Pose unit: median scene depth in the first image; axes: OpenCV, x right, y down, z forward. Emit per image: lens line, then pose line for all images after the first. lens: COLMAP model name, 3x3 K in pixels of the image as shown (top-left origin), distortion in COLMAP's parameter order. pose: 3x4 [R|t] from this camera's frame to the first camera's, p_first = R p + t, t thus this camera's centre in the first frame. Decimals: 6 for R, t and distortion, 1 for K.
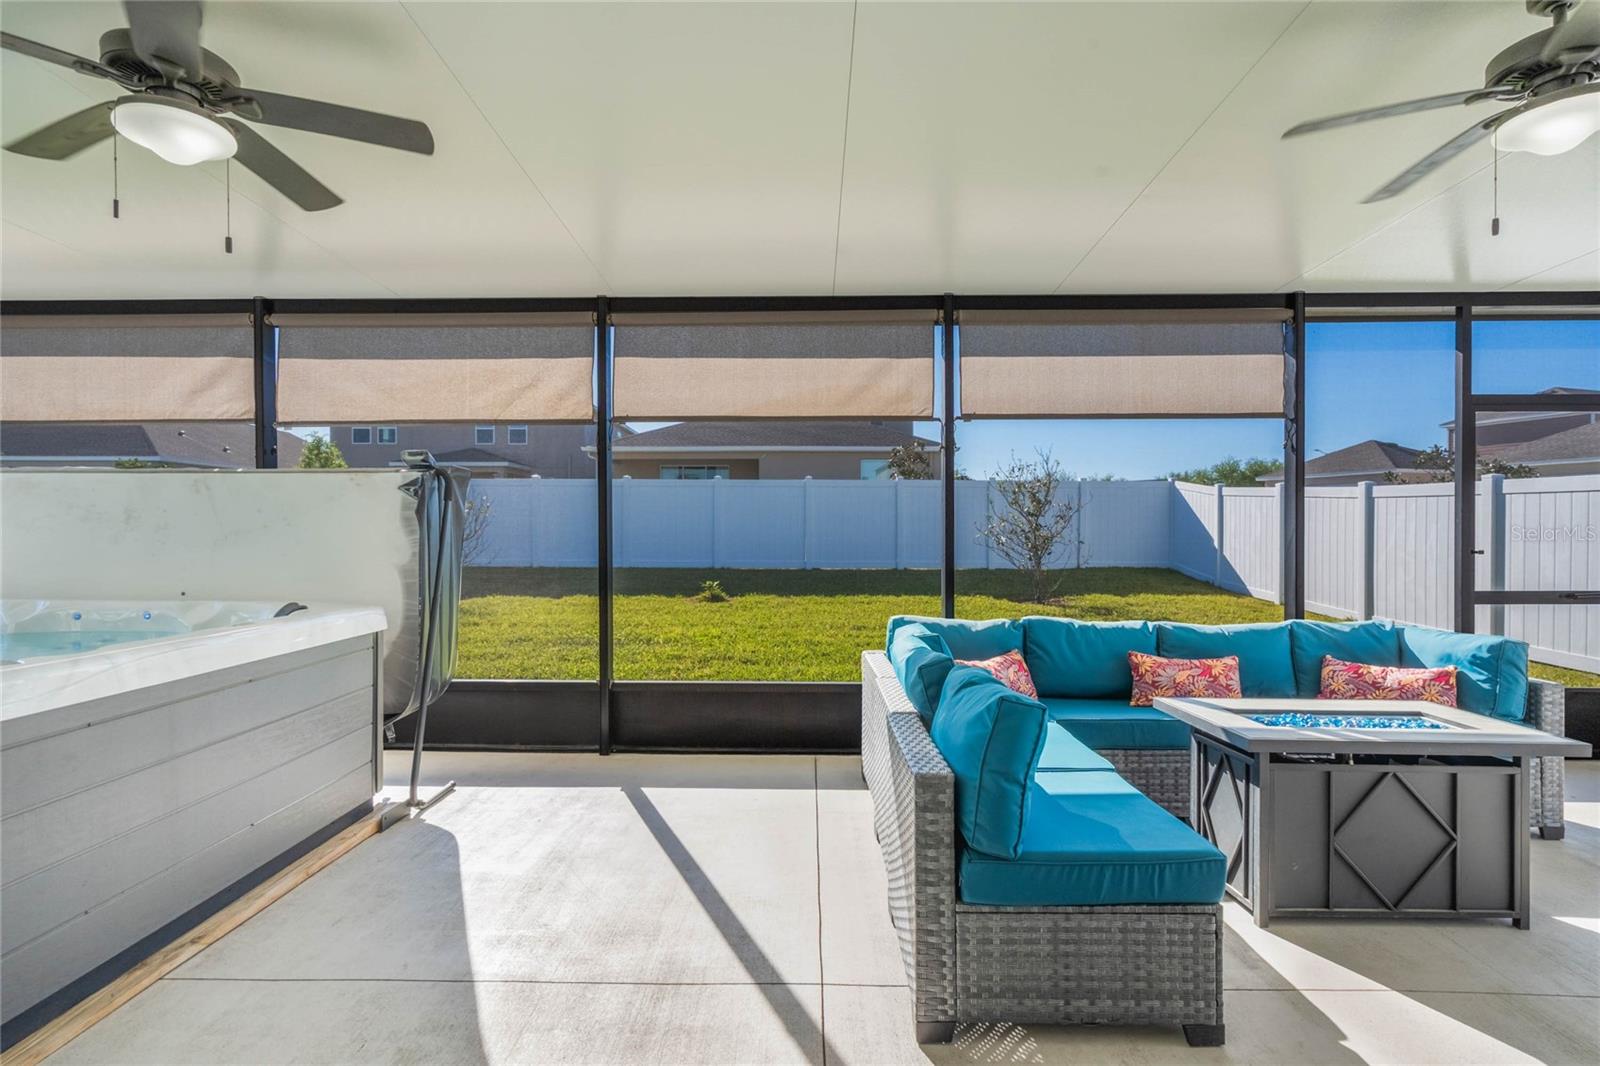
lens RADIAL K [[749.0, 0, 800.0], [0, 749.0, 533.0], [0, 0, 1]] dist [0.000774, 0.000024]
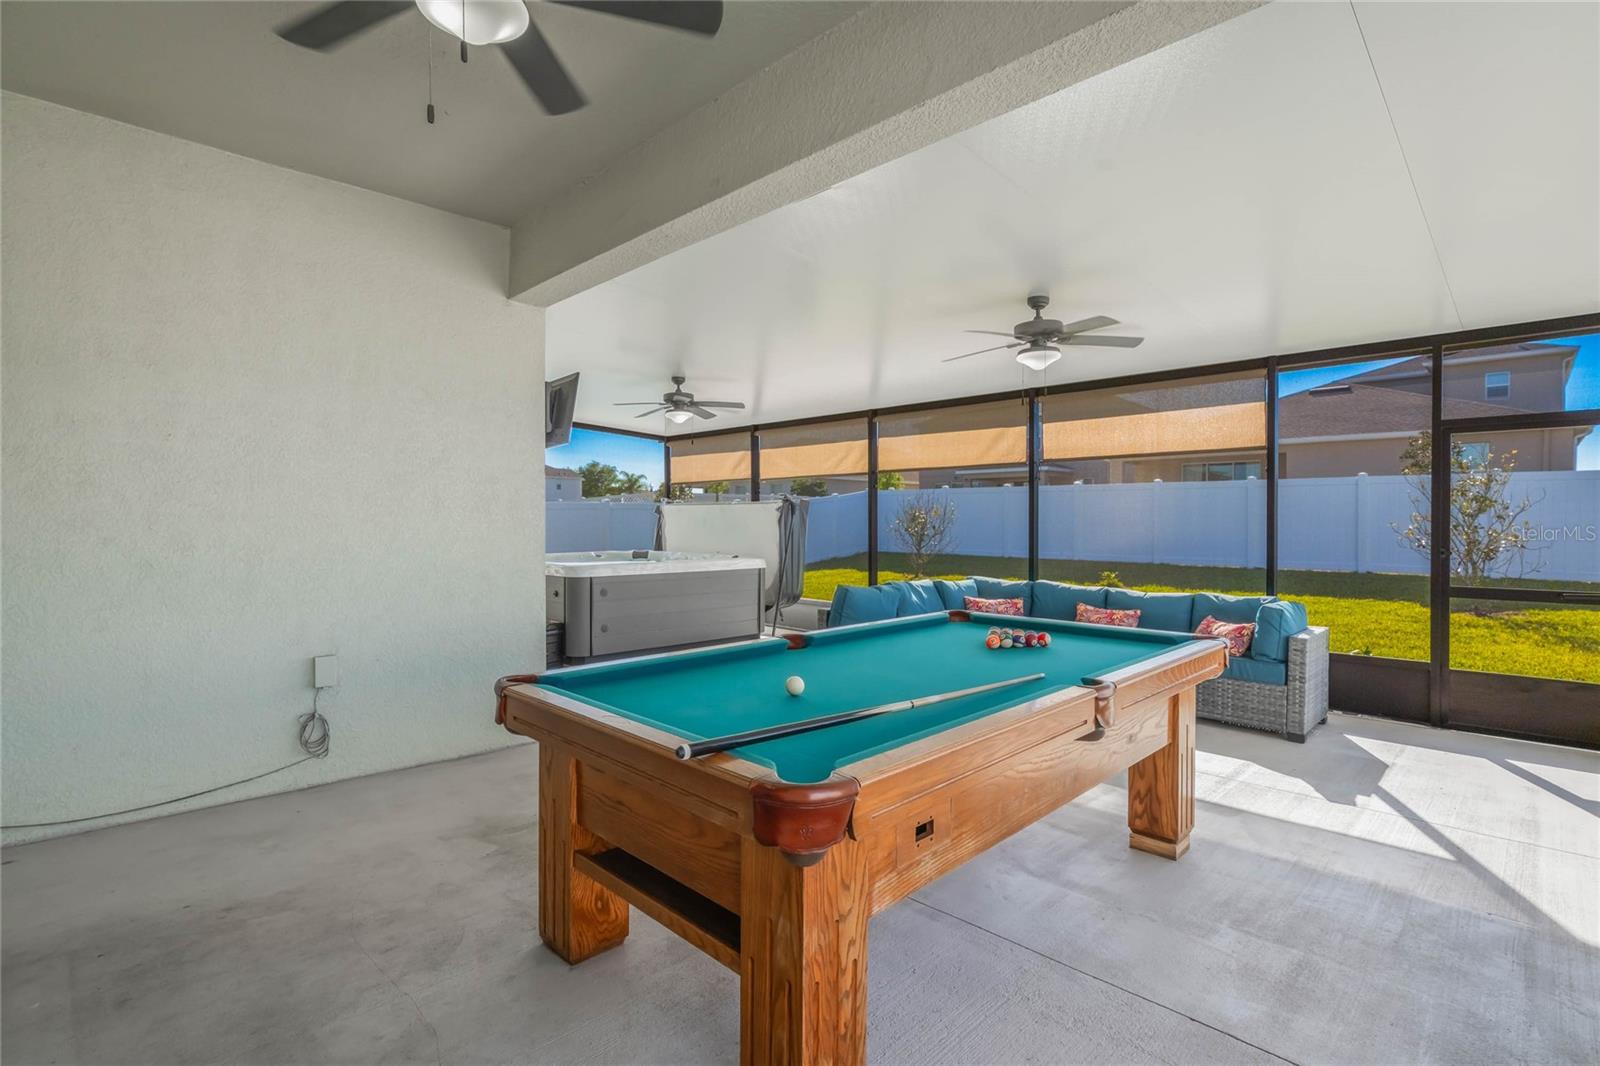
lens RADIAL K [[749.0, 0, 800.0], [0, 749.0, 533.0], [0, 0, 1]] dist [0.000774, 0.000024]
pose [[0.721506, 0.012690, -0.692292, 0.963326], [-0.010011, 0.999919, 0.007895, -0.004353], [0.692336, 0.001235, 0.721574, -0.540818]]
